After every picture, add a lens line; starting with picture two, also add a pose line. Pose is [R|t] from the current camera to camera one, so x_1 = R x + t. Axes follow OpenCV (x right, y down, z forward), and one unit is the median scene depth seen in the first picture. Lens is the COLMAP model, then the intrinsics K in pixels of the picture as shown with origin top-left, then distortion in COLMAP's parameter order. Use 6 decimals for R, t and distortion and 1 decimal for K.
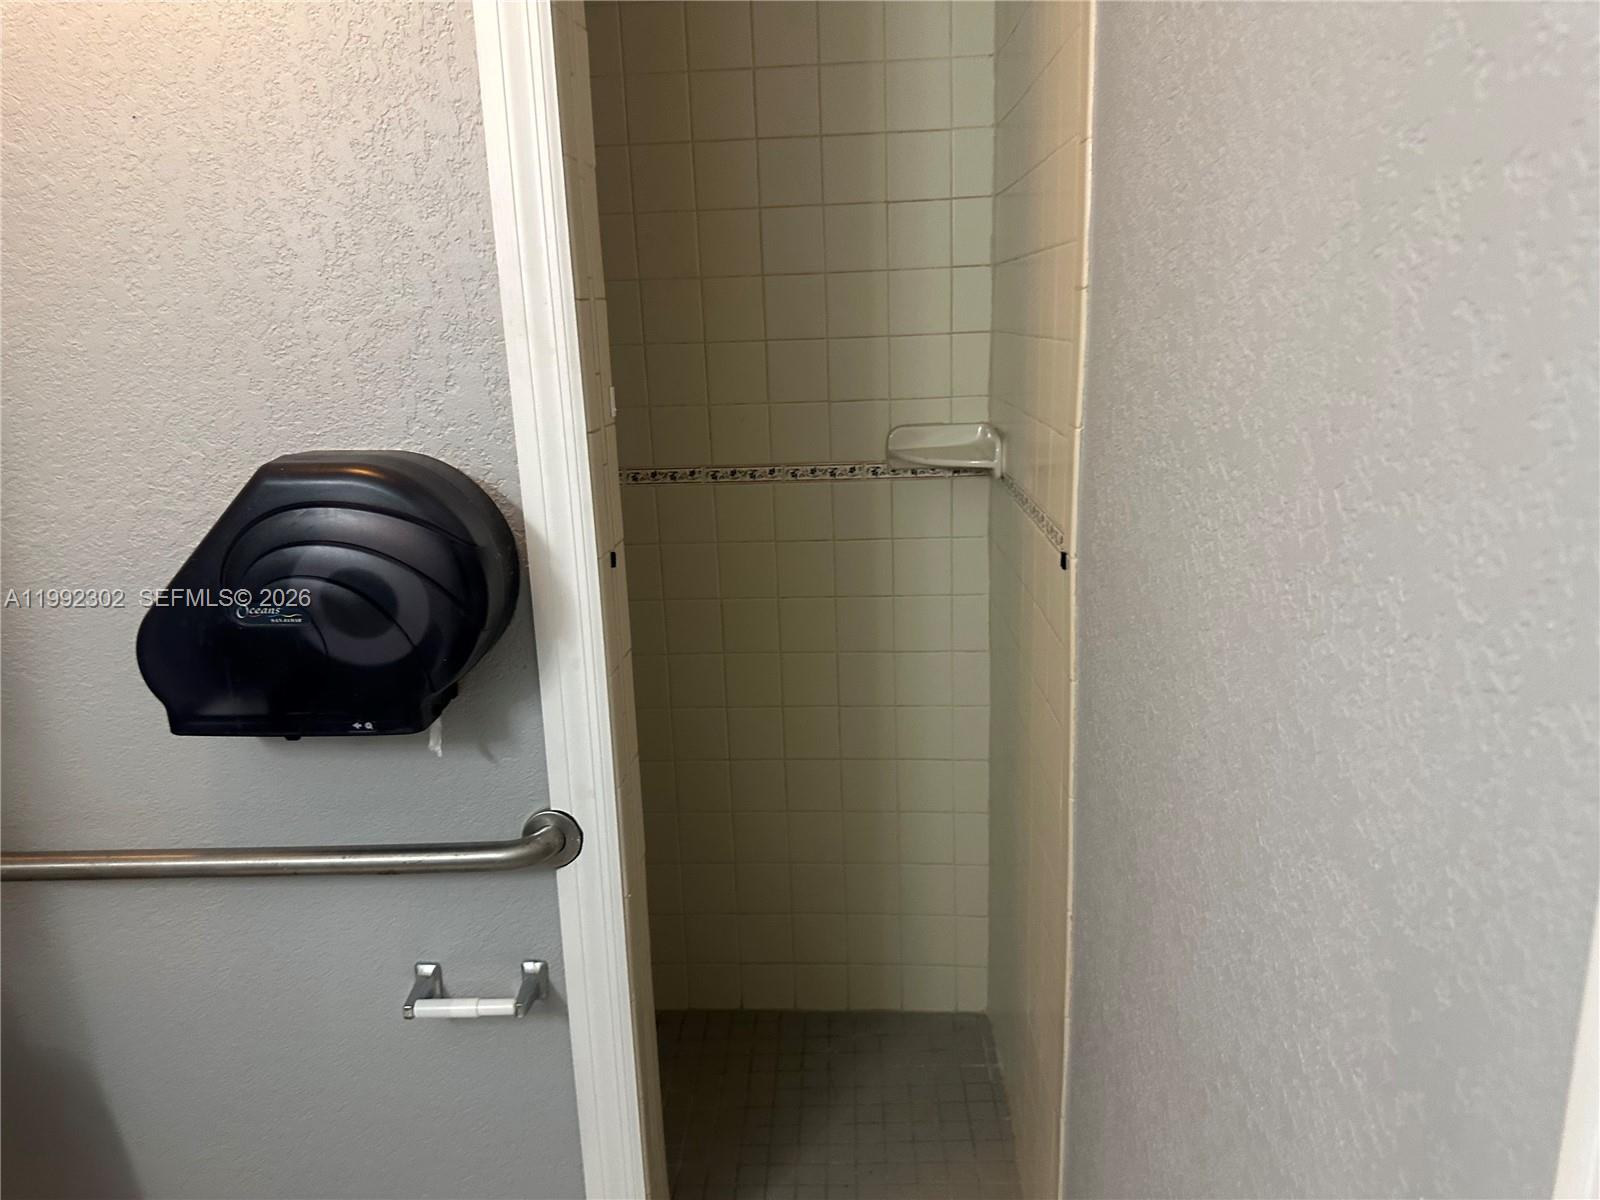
lens RADIAL K [[1133.4, 0, 799.7], [0, 1133.4, 599.5], [0, 0, 1]] dist [0.012784, -0.017312]
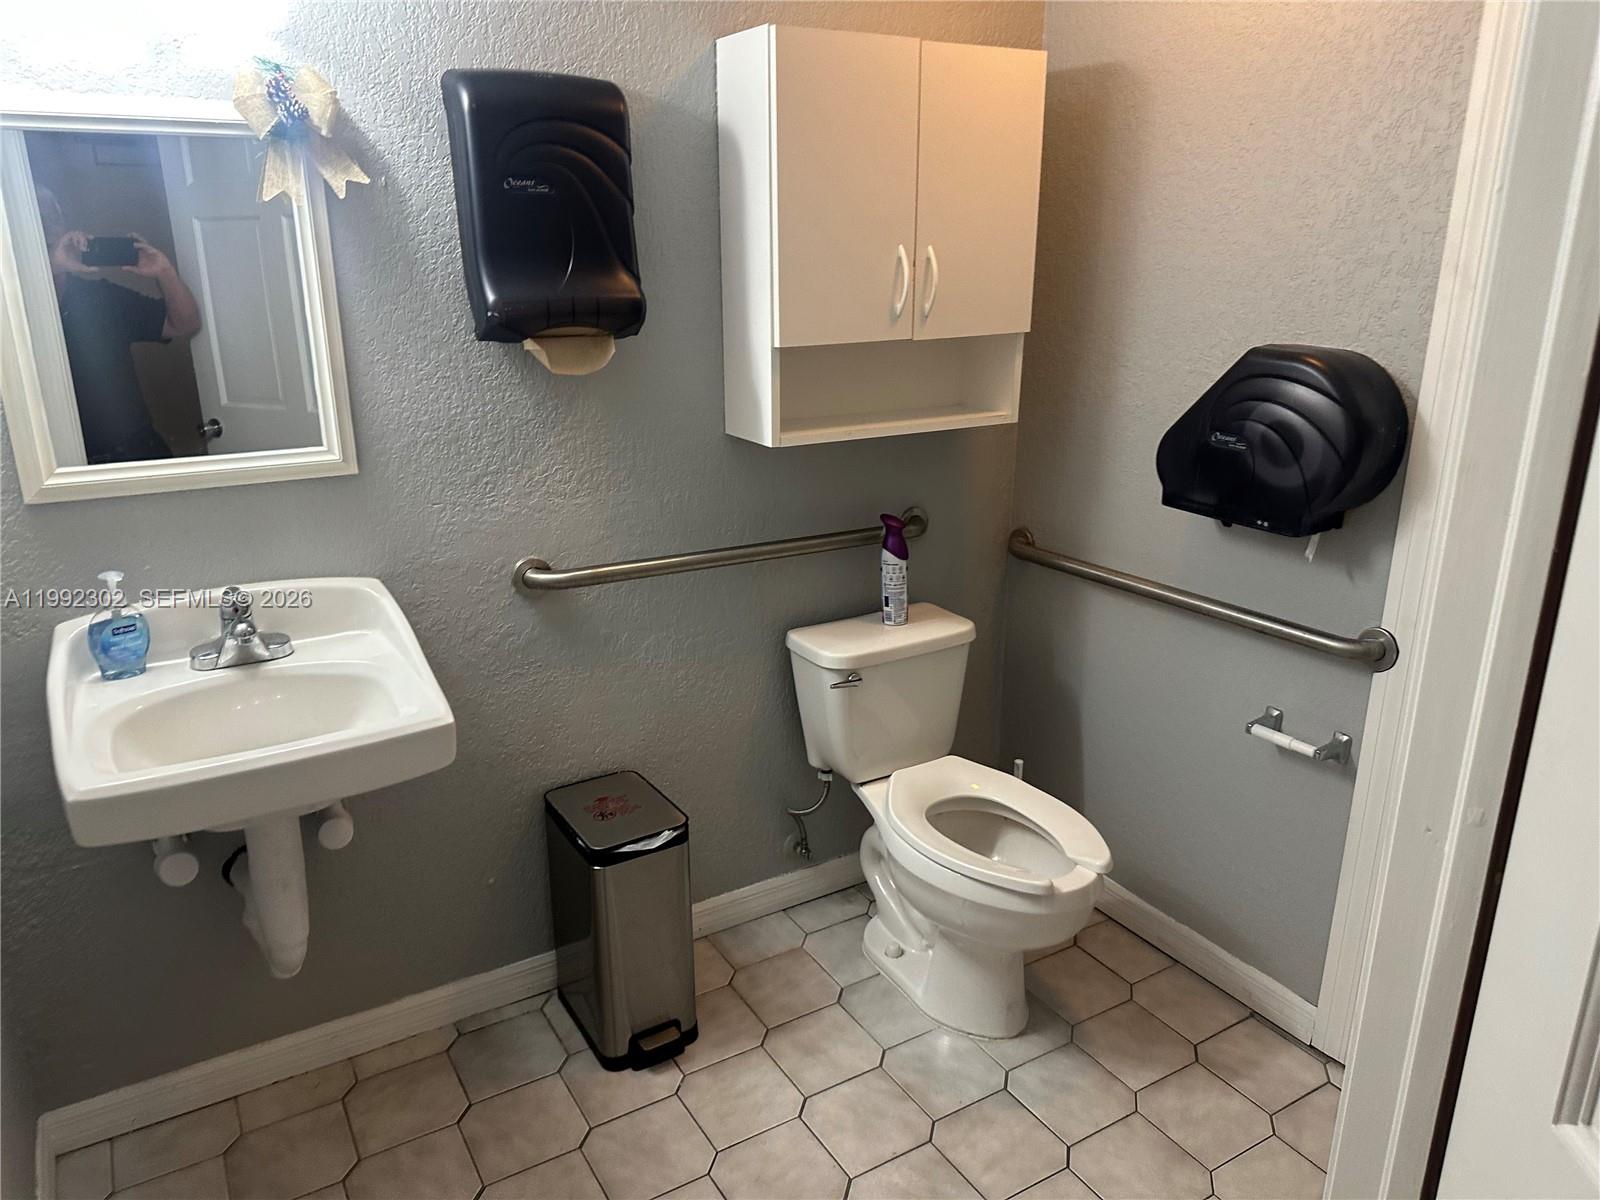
lens RADIAL K [[1133.4, 0, 799.3], [0, 1133.4, 600.5], [0, 0, 1]] dist [0.012784, -0.017312]
pose [[0.567288, 0.281733, -0.773828, 0.478619], [-0.225991, 0.956845, 0.182693, 0.070527], [0.791904, 0.071239, 0.606476, -0.427019]]
